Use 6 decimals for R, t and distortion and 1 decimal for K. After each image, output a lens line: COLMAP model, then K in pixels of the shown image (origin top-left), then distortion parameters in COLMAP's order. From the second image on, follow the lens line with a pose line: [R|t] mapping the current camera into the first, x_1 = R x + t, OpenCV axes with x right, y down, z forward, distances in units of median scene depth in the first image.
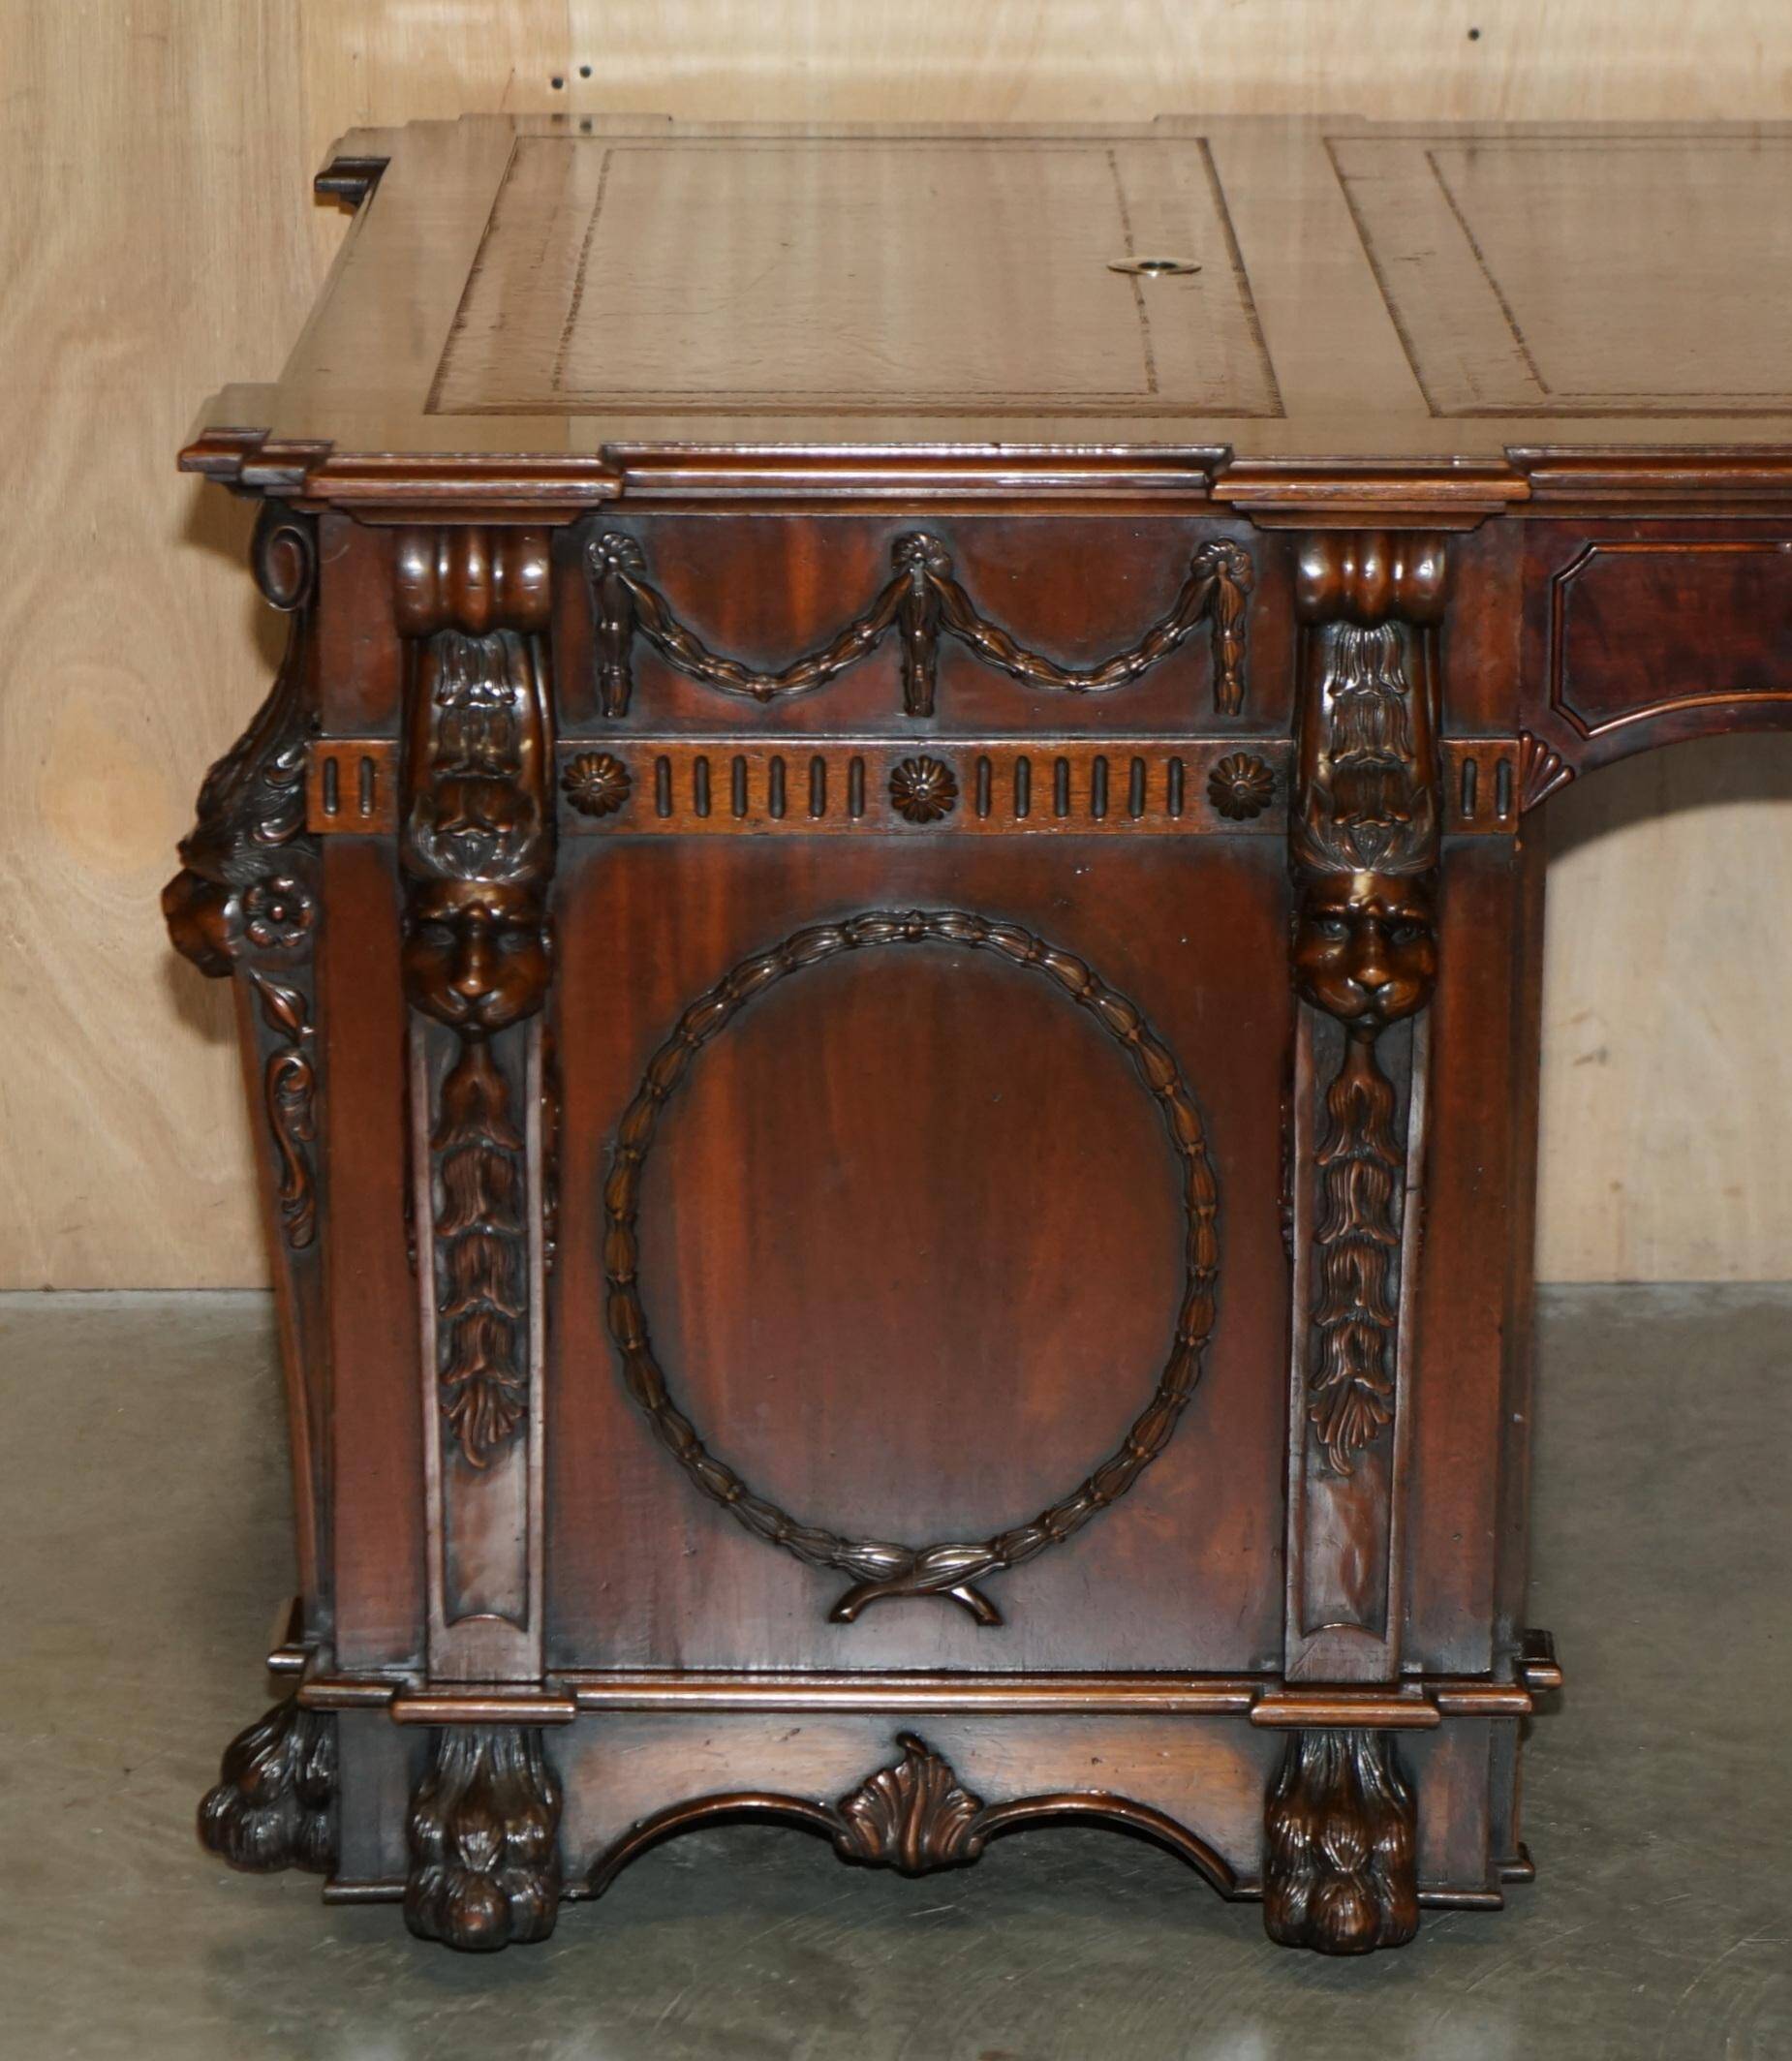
lens RADIAL K [[7999.9, 0, 966.4], [0, 7999.9, 1140.6], [0, 0, 1]] dist [-0.050248, 0.000000]
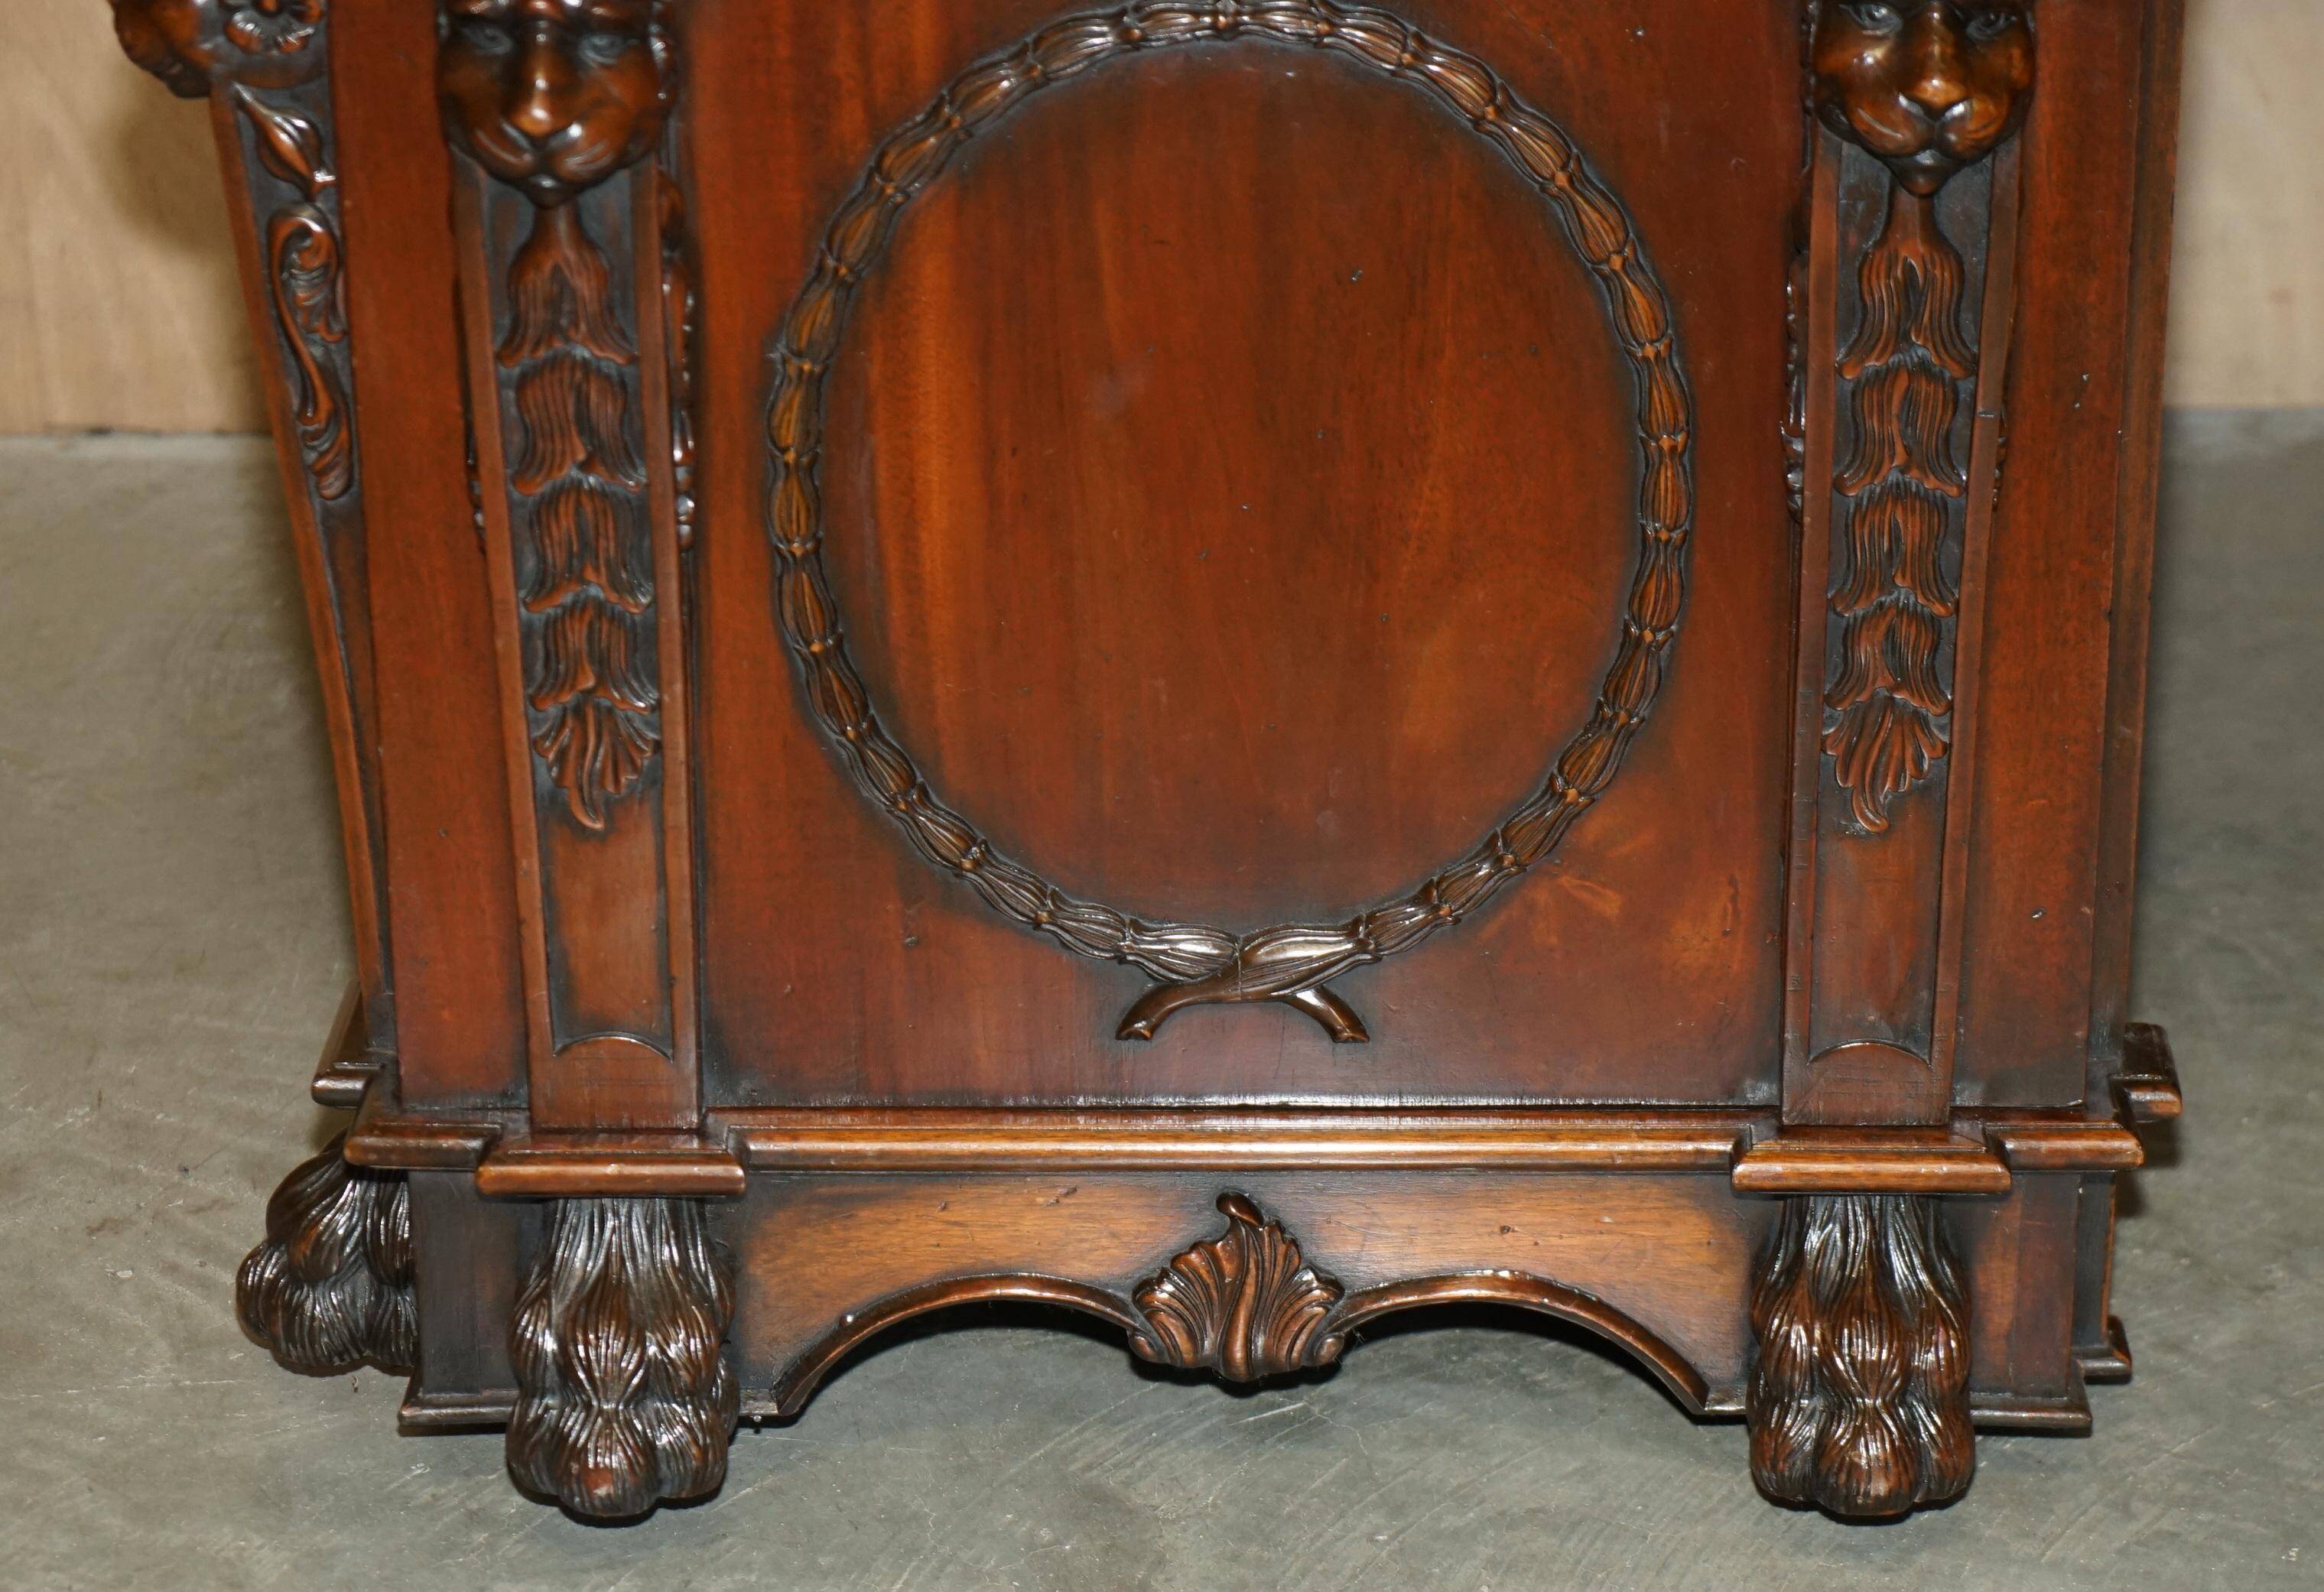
lens RADIAL K [[6289.0, 0, 1210.2], [0, 6289.0, 1030.2], [0, 0, 1]] dist [-0.021515, 0.000000]
pose [[0.999616, -0.004141, -0.027408, 0.005693], [0.008164, 0.988907, 0.148311, -0.020459], [0.026490, -0.148478, 0.988561, 0.468389]]
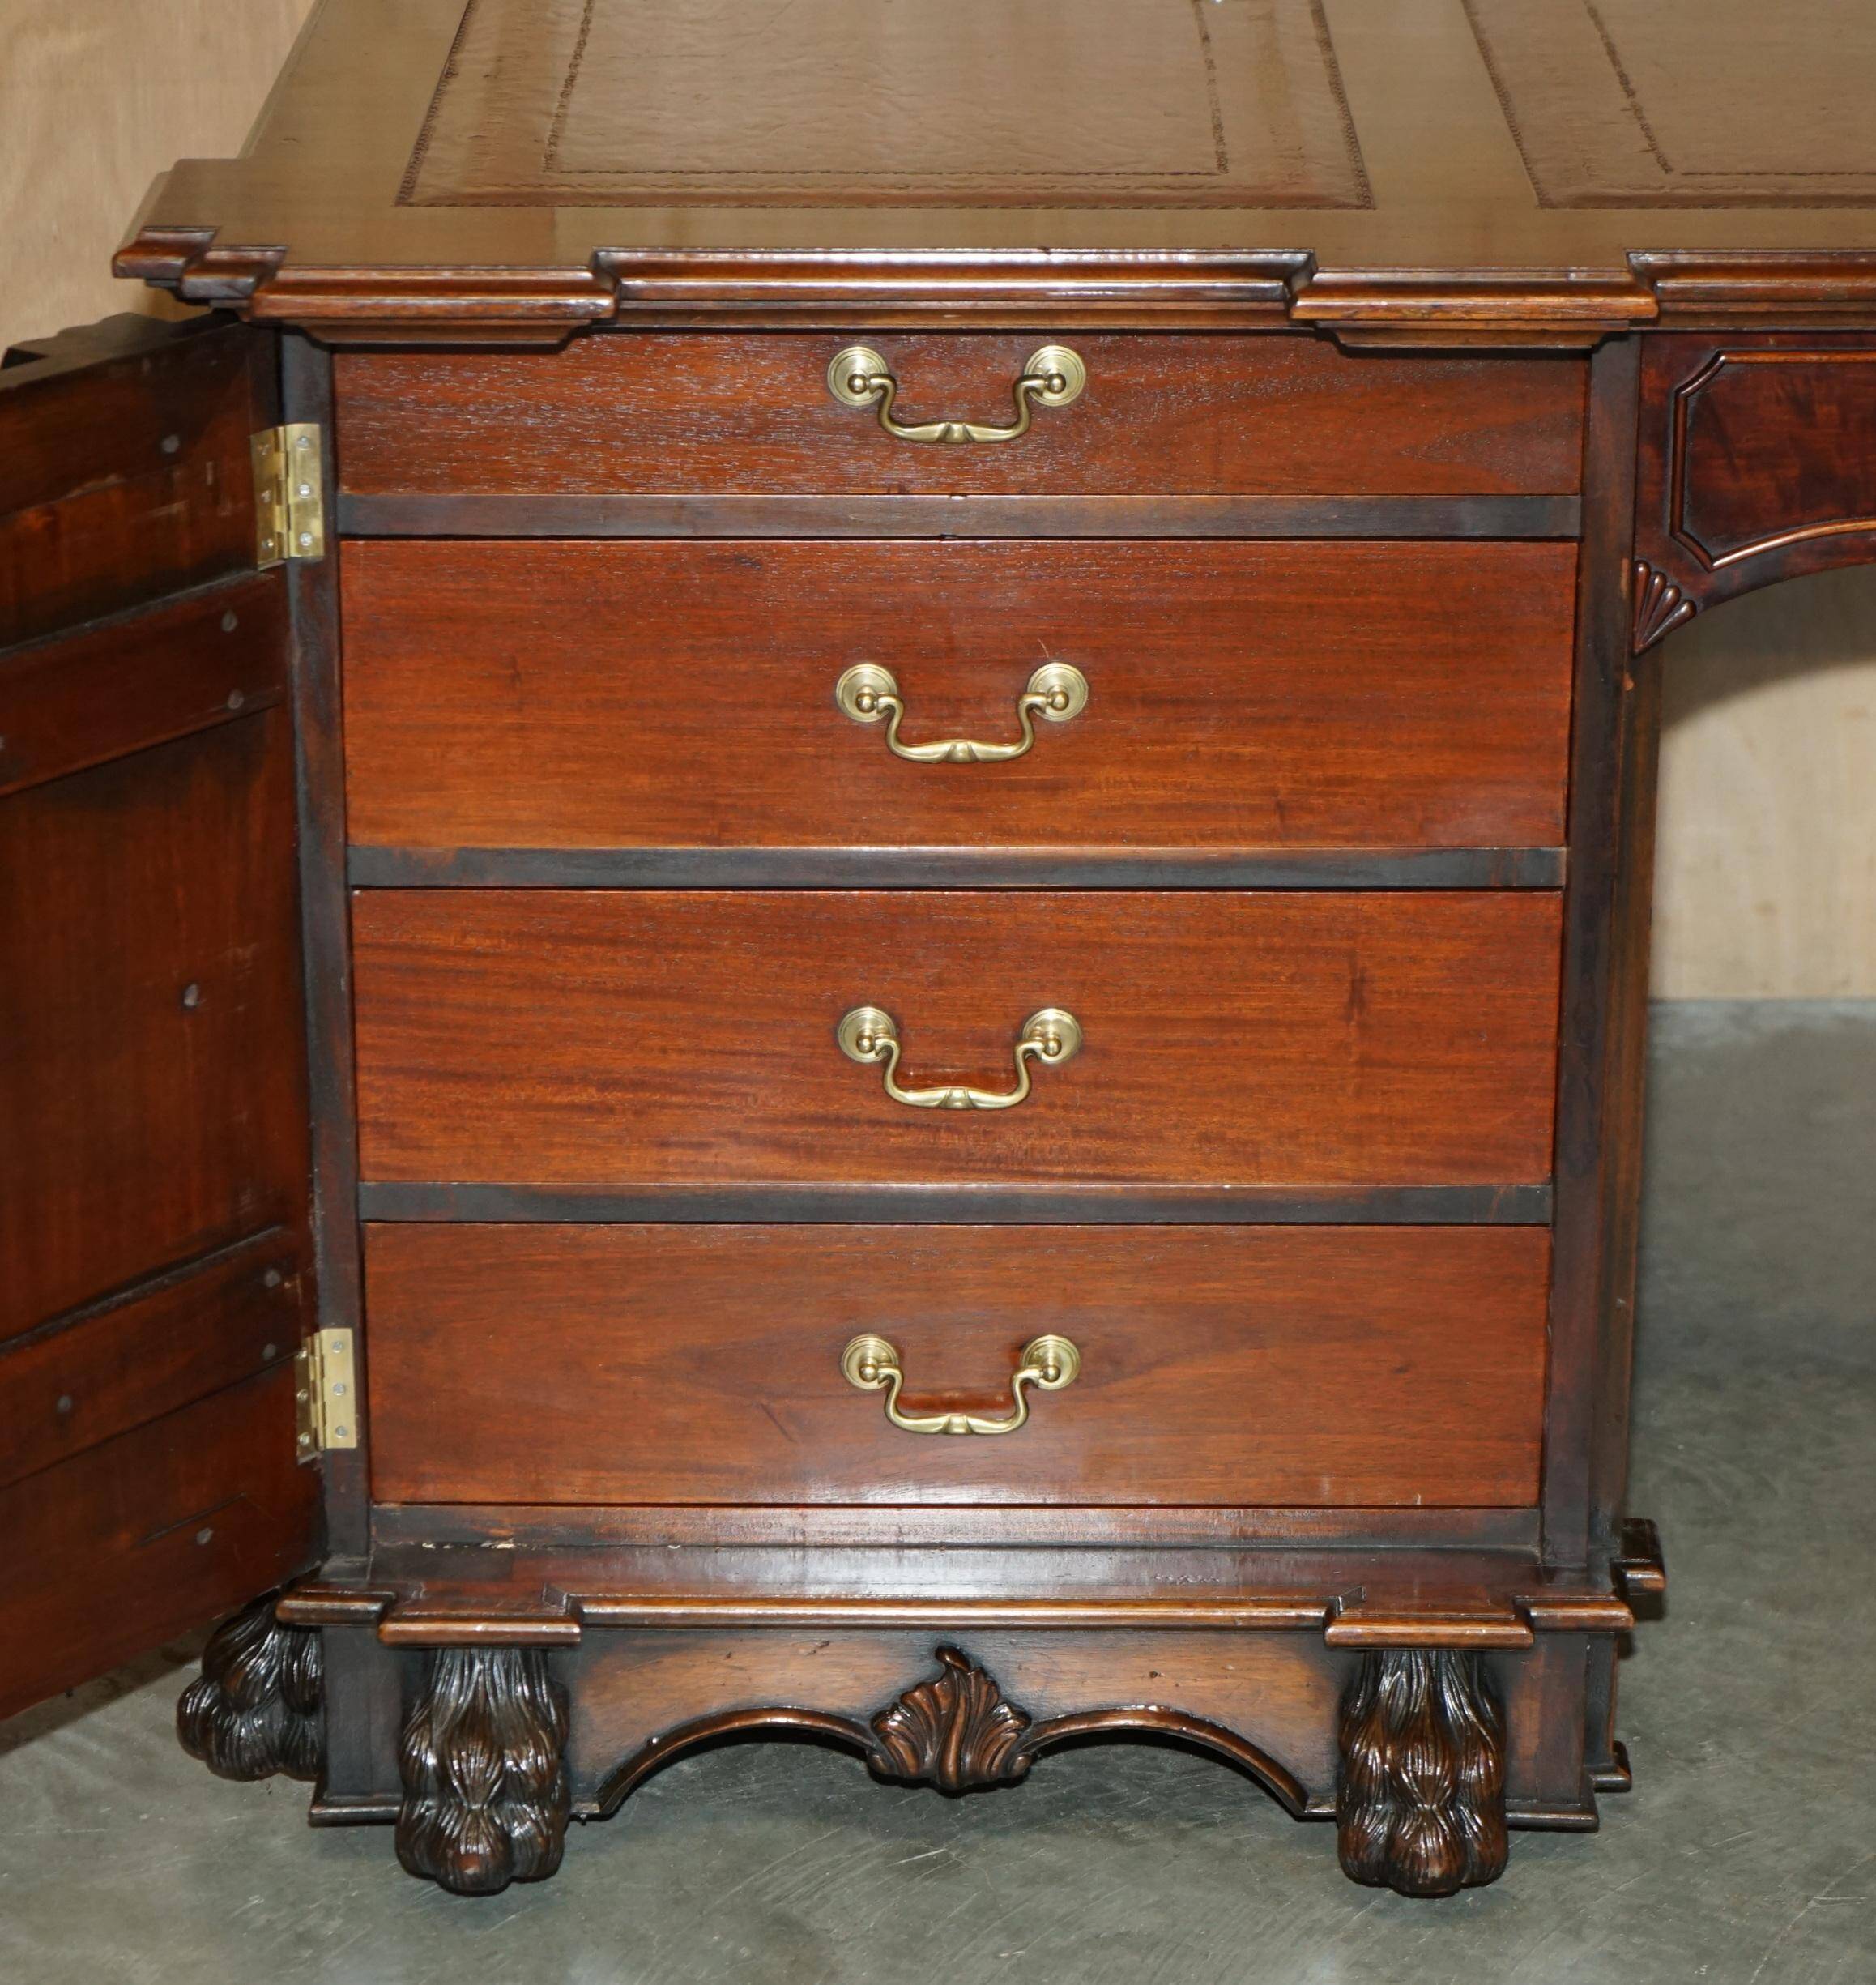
lens RADIAL K [[6649.7, 0, 999.6], [0, 6649.7, 1081.7], [0, 0, 1]] dist [-0.046048, 0.000000]
pose [[0.999992, 0.000387, -0.004024, 0.001611], [0.000006, 0.995284, 0.097007, -0.063733], [0.004042, -0.097006, 0.995276, 0.254194]]
